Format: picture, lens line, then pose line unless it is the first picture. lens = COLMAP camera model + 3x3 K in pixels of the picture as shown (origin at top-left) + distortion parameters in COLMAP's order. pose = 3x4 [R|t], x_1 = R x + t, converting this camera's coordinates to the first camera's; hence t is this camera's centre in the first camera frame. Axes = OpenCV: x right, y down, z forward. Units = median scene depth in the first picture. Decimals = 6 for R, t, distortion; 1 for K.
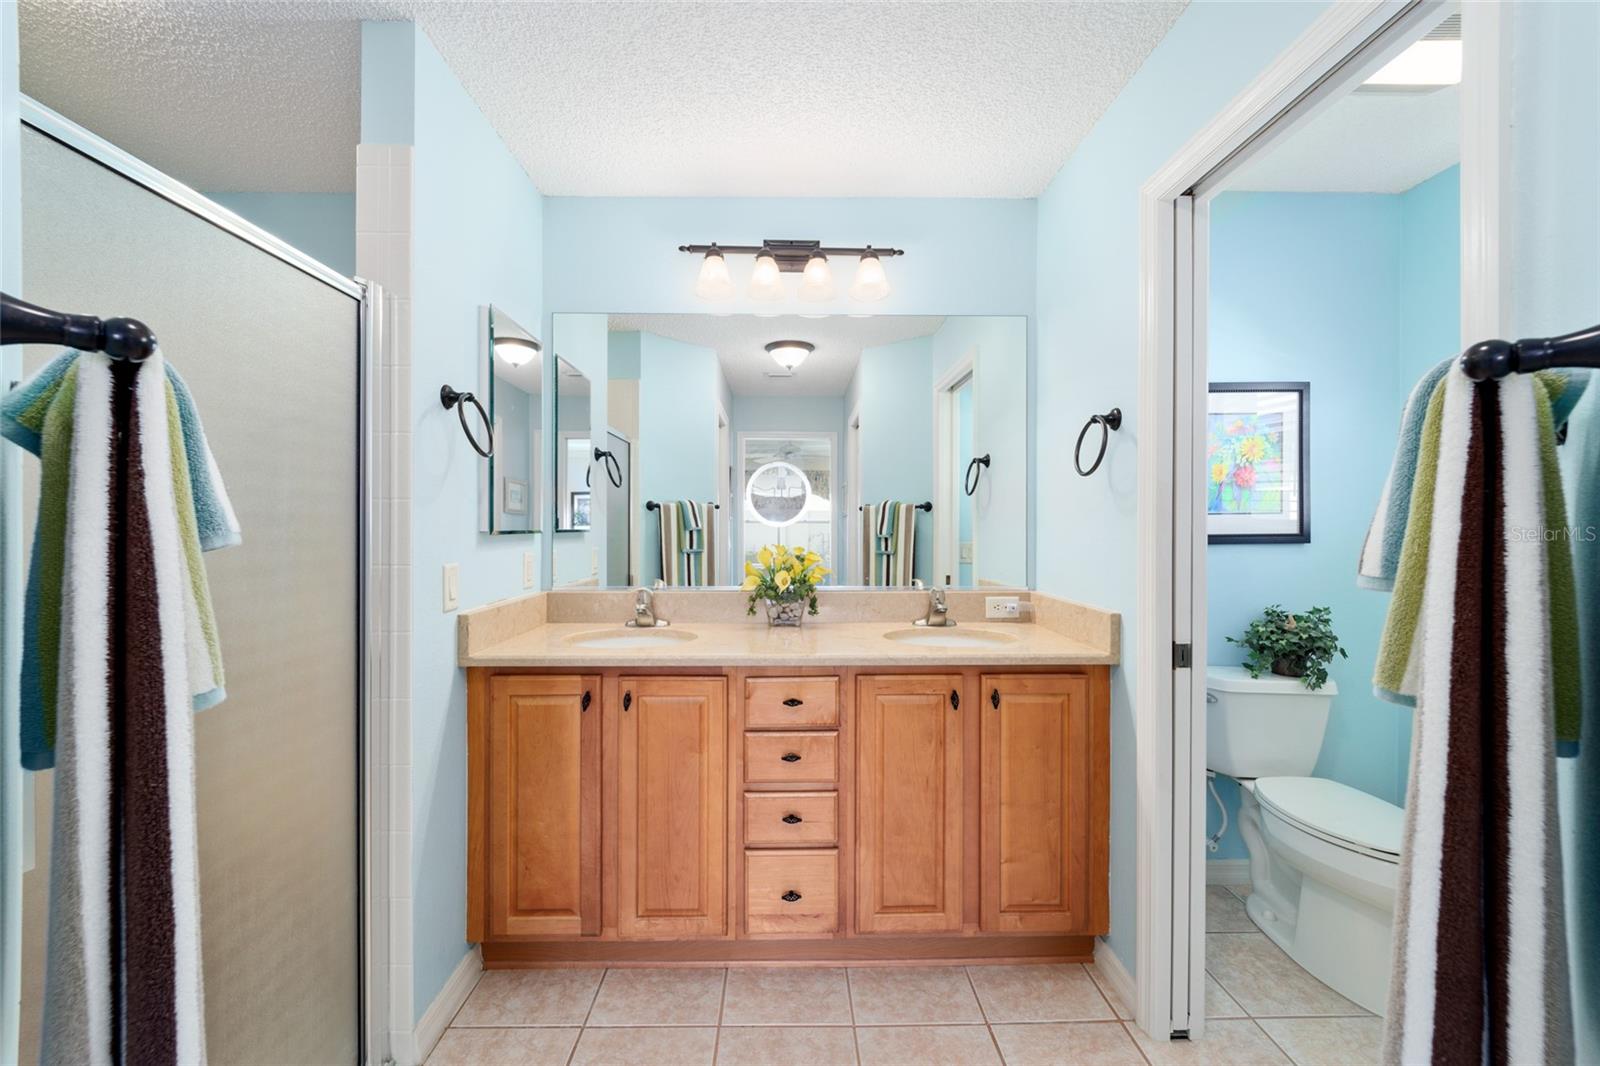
lens RADIAL K [[642.4, 0, 800.5], [0, 642.4, 525.9], [0, 0, 1]] dist [-0.002491, 0.000082]
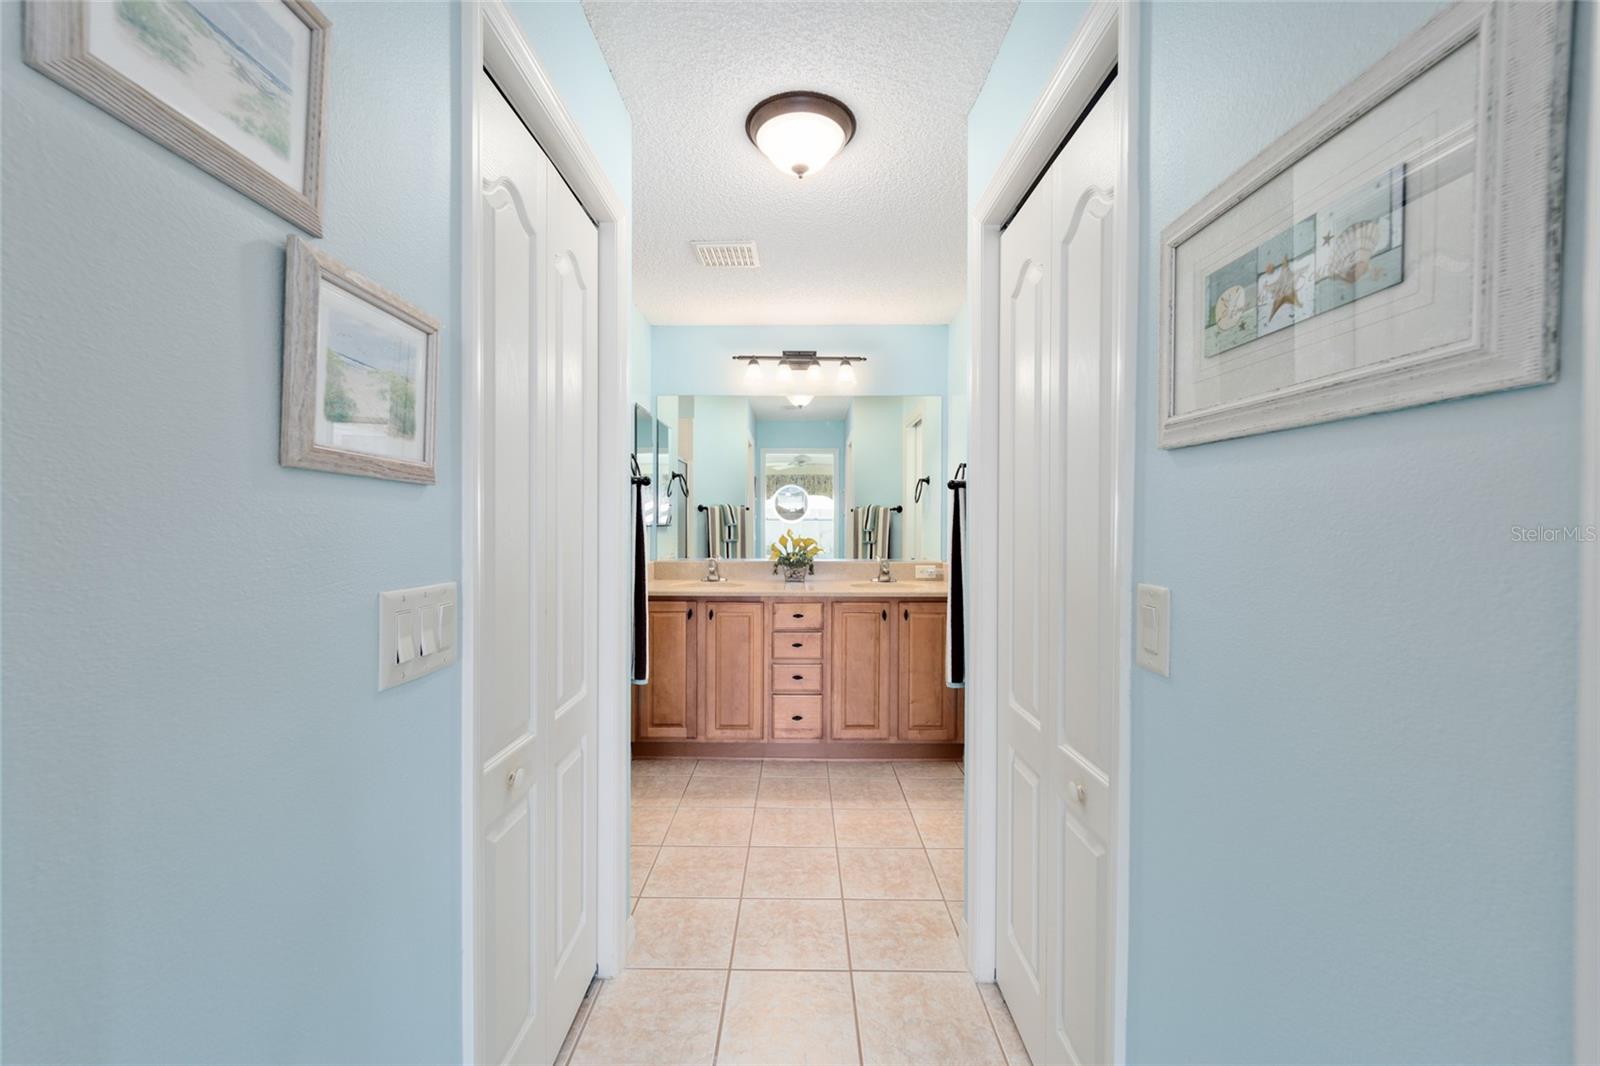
lens RADIAL K [[642.4, 0, 796.2], [0, 642.4, 529.3], [0, 0, 1]] dist [-0.002491, 0.000082]
pose [[0.999577, 0.003060, -0.028927, 0.035192], [-0.002759, 0.999942, 0.010408, -0.000145], [0.028957, -0.010323, 0.999527, -0.867537]]
